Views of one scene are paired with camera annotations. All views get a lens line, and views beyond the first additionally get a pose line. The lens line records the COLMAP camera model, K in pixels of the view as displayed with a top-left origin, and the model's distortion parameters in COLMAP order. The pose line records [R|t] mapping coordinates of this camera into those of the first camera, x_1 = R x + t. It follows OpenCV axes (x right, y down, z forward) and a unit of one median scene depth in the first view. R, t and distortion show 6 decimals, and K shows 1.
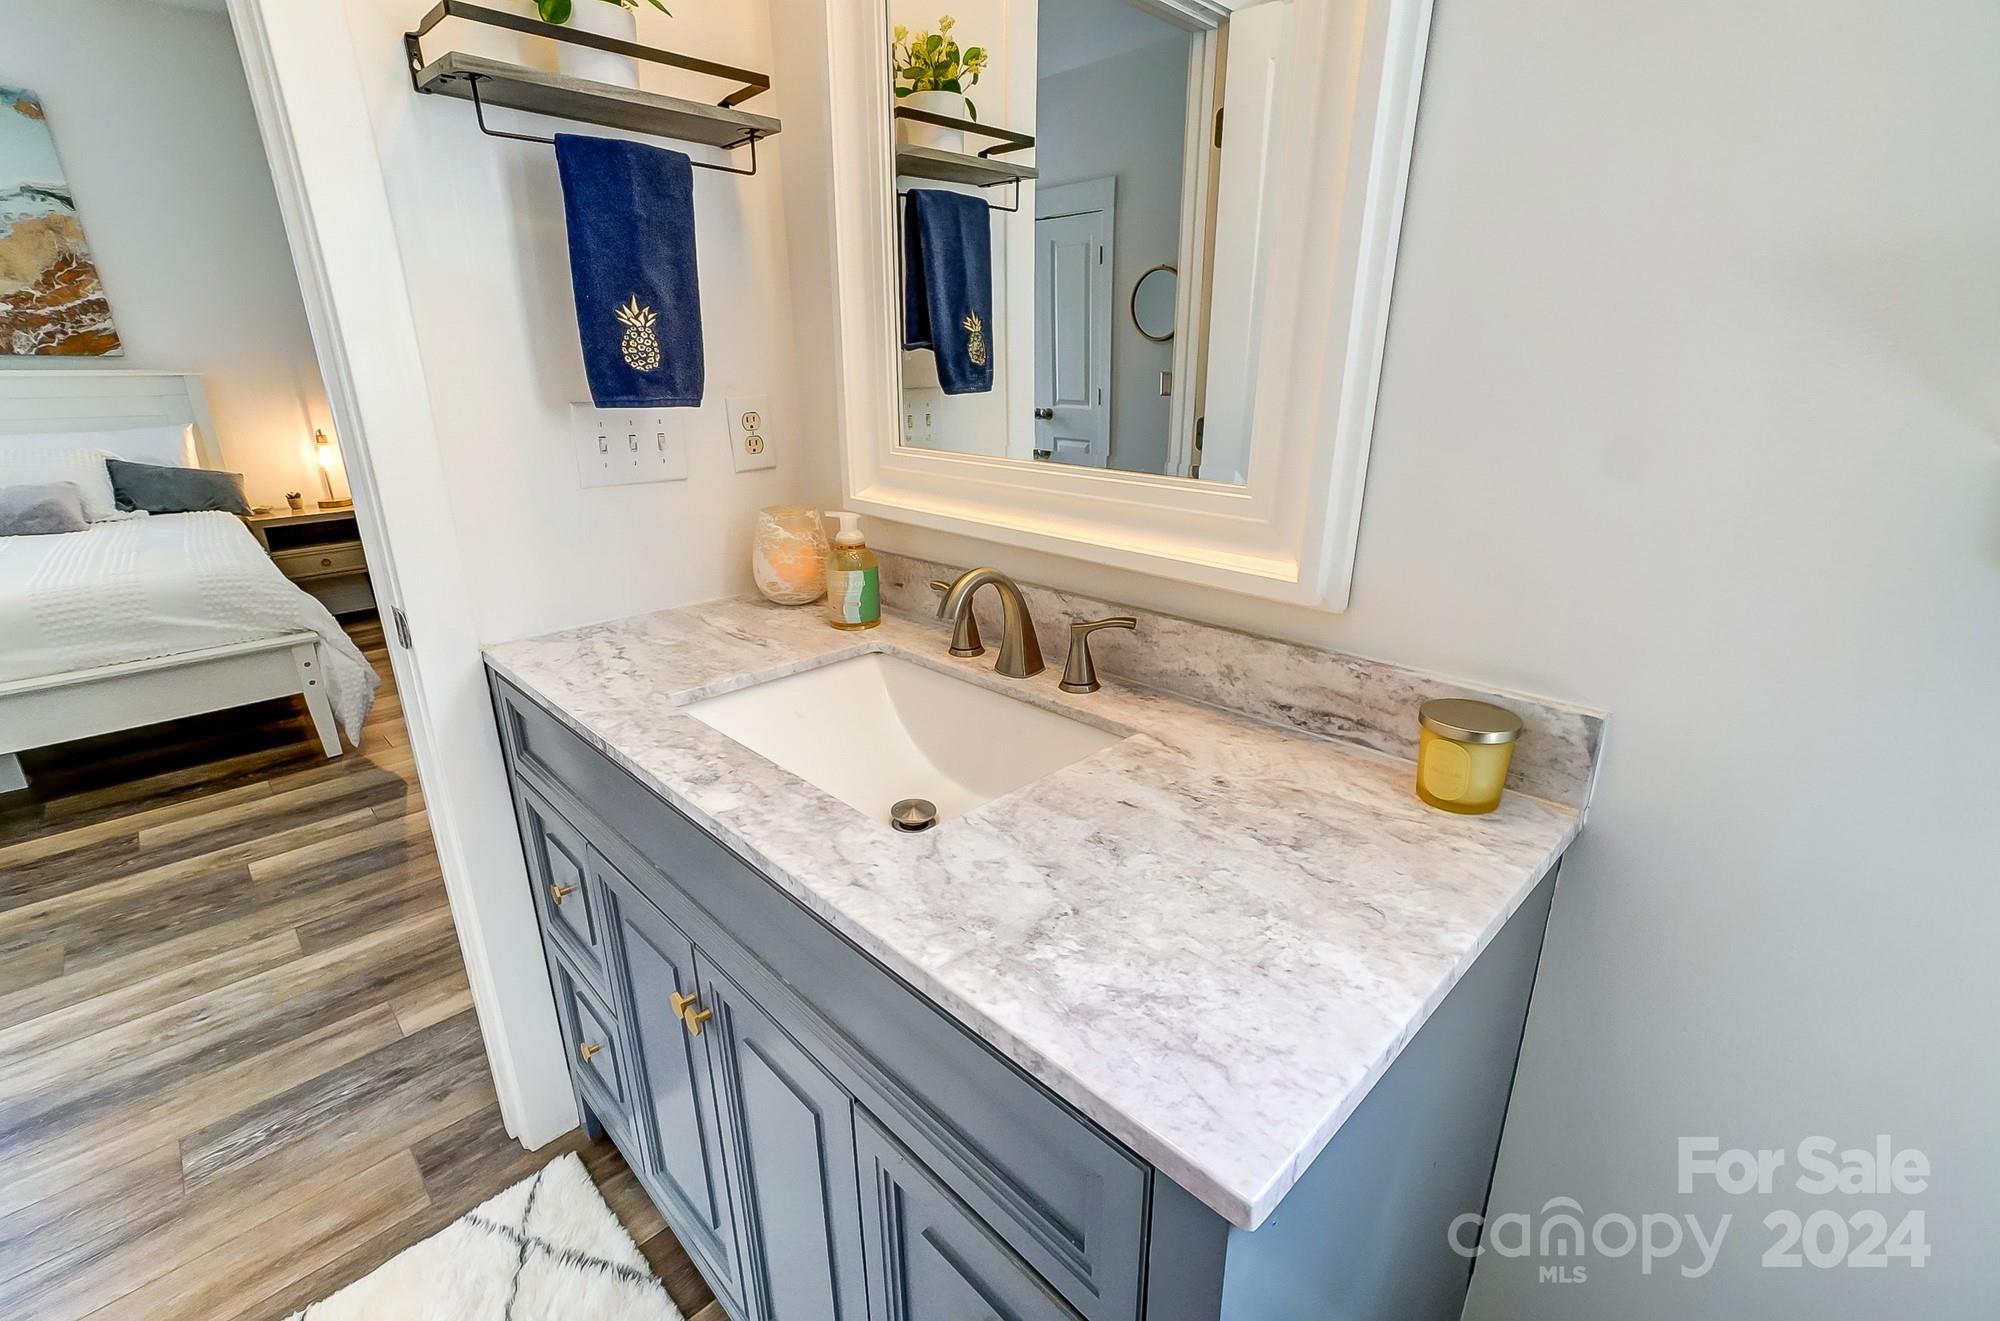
lens RADIAL K [[890.7, 0, 1000.6], [0, 890.7, 672.9], [0, 0, 1]] dist [-0.057612, 0.017664]
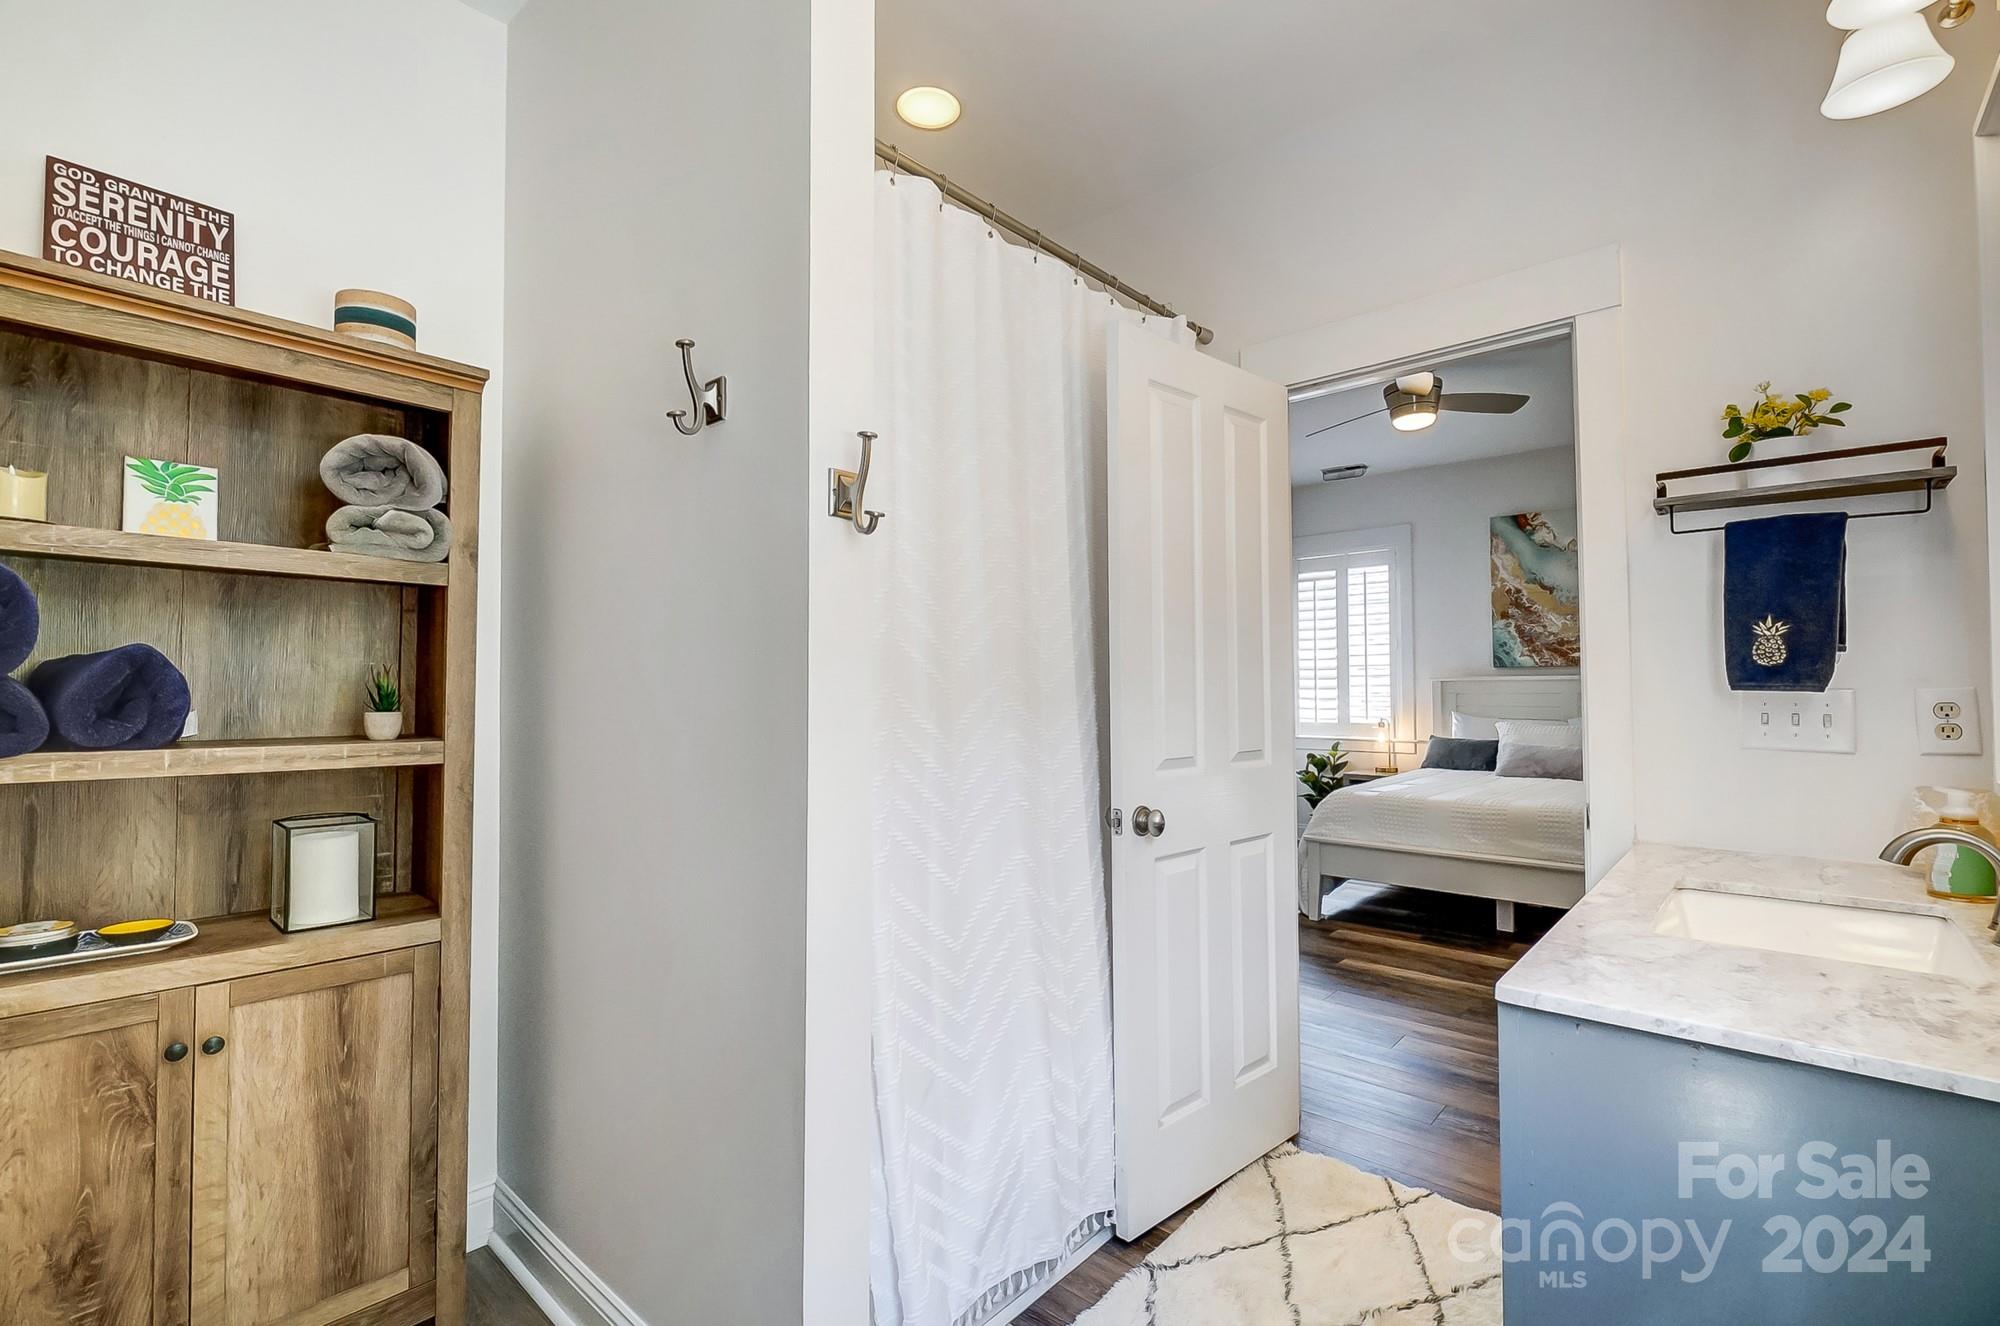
lens RADIAL K [[890.7, 0, 1007.3], [0, 890.7, 659.5], [0, 0, 1]] dist [-0.057612, 0.017664]
pose [[0.059859, -0.028153, -0.997810, 0.993934], [-0.328242, 0.943458, -0.046311, 0.123819], [0.942695, 0.330295, 0.047234, -0.243520]]
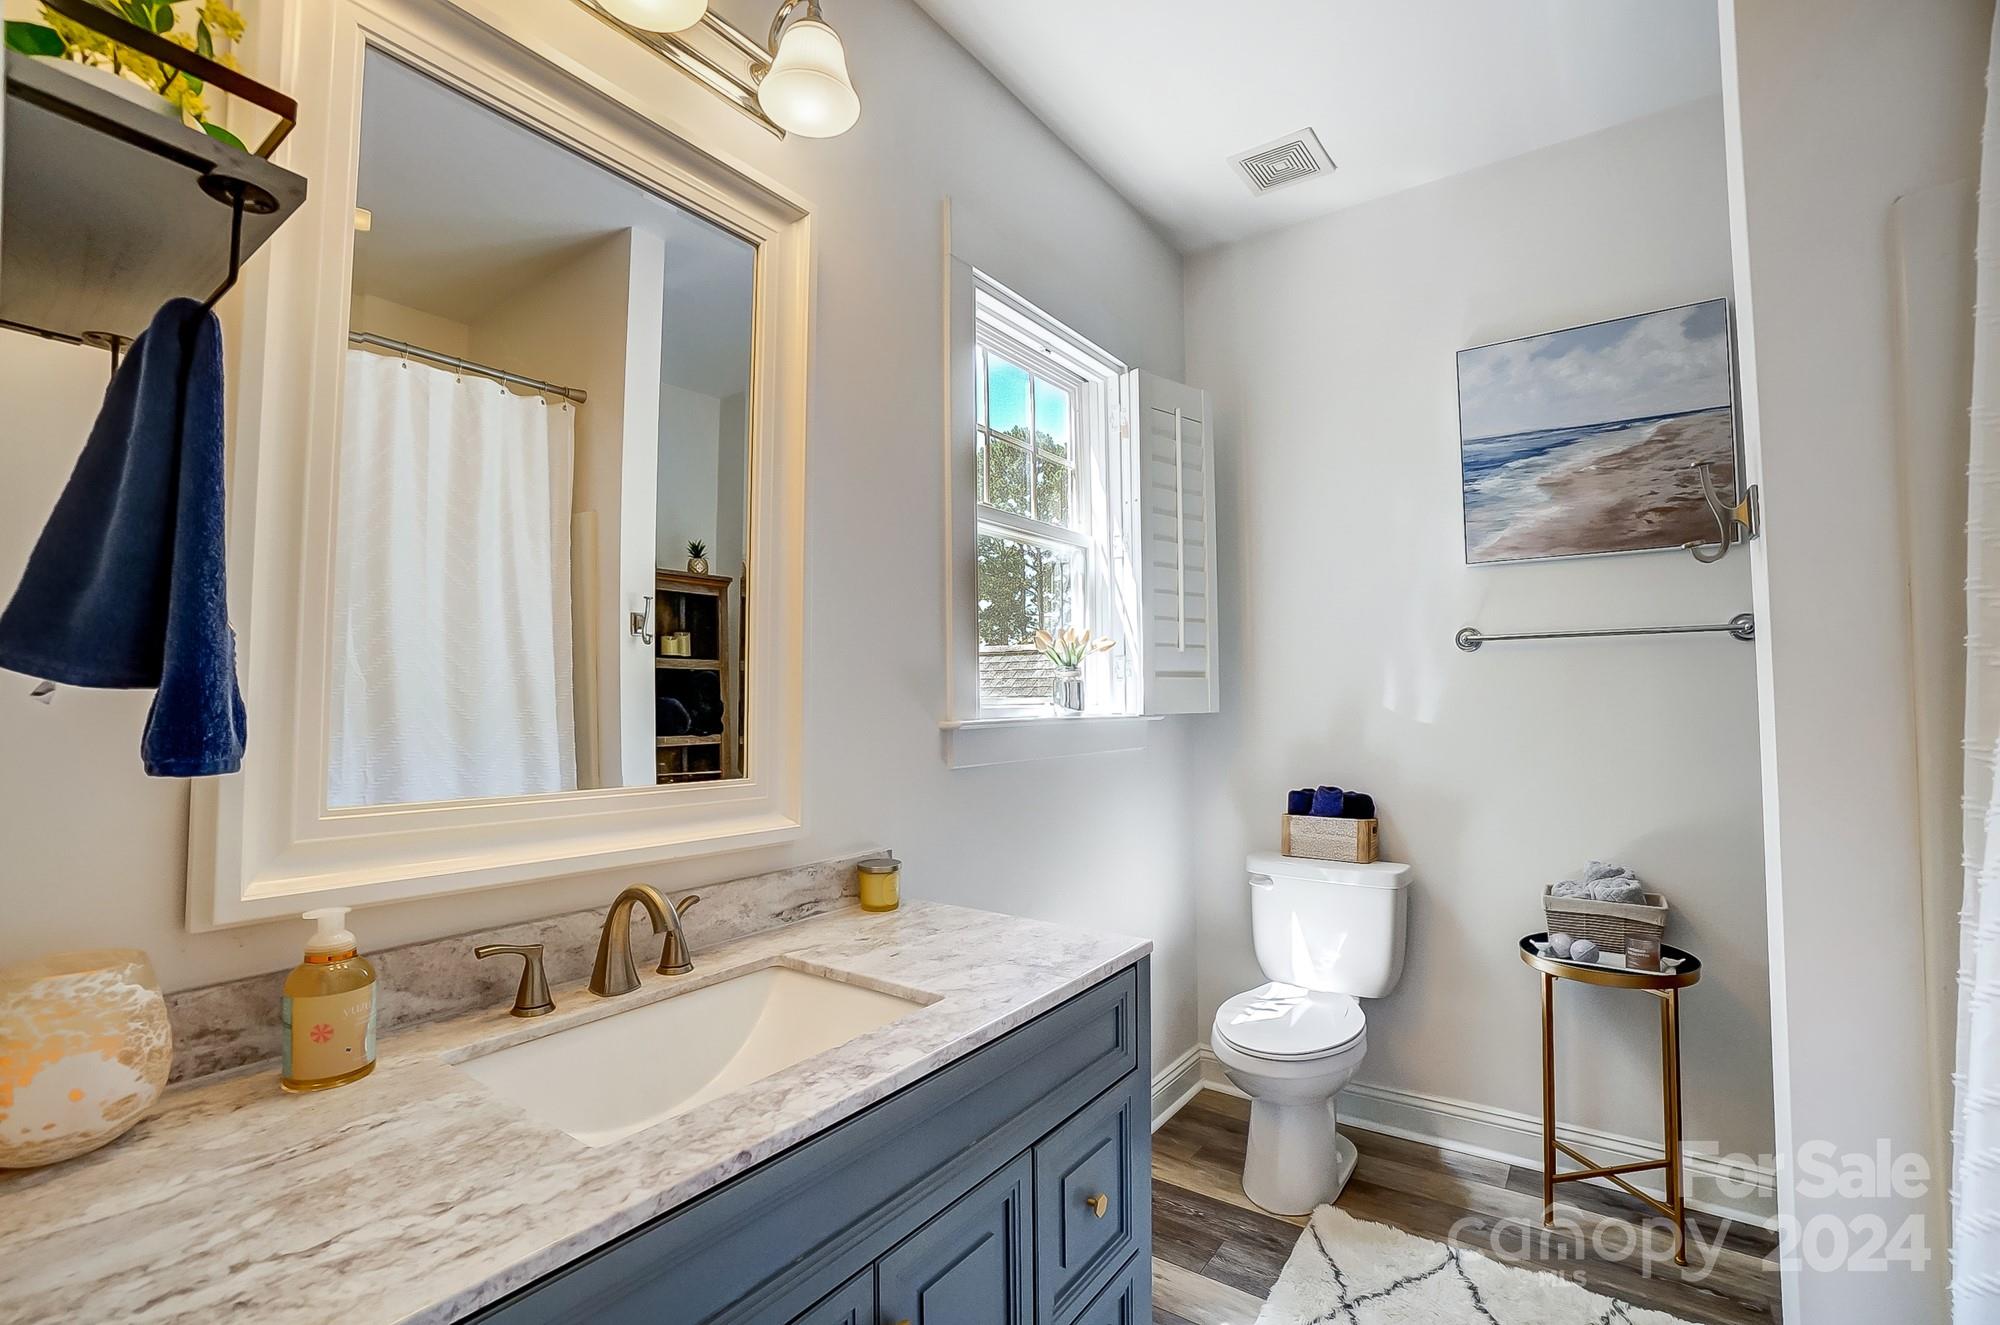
lens RADIAL K [[890.7, 0, 993.2], [0, 890.7, 659.2], [0, 0, 1]] dist [-0.057612, 0.017664]
pose [[-0.182422, 0.053926, 0.981740, -1.147020], [0.330230, 0.943853, 0.009517, -0.243531], [-0.926105, 0.325936, -0.189988, 0.722008]]
